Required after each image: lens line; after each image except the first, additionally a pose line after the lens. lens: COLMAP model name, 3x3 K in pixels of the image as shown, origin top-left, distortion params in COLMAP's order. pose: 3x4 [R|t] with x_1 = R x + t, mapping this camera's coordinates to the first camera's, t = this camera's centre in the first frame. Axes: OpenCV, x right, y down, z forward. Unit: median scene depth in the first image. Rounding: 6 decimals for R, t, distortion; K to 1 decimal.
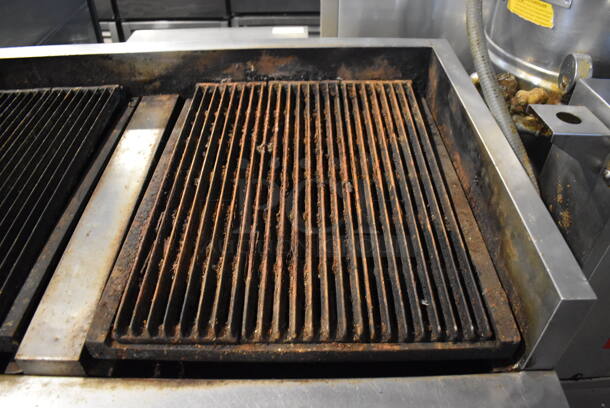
lens RADIAL K [[474.1, 0, 302.7], [0, 474.1, 203.8], [0, 0, 1]] dist [-0.091326, 0.011763]
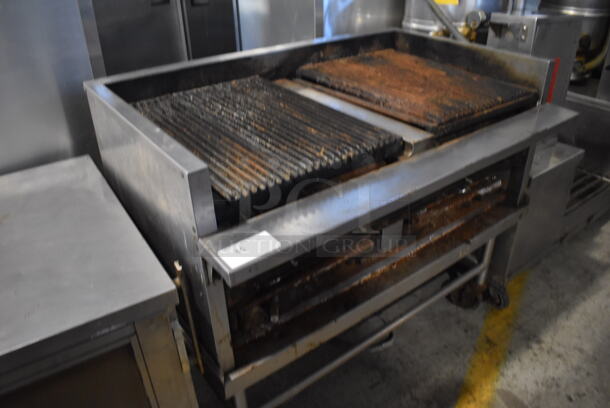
lens RADIAL K [[474.1, 0, 306.1], [0, 474.1, 205.3], [0, 0, 1]] dist [-0.091326, 0.011763]
pose [[0.795471, -0.305309, 0.523463, -1.215716], [0.395534, 0.916019, -0.066800, 0.302381], [-0.459107, 0.260185, 0.849426, -0.277207]]
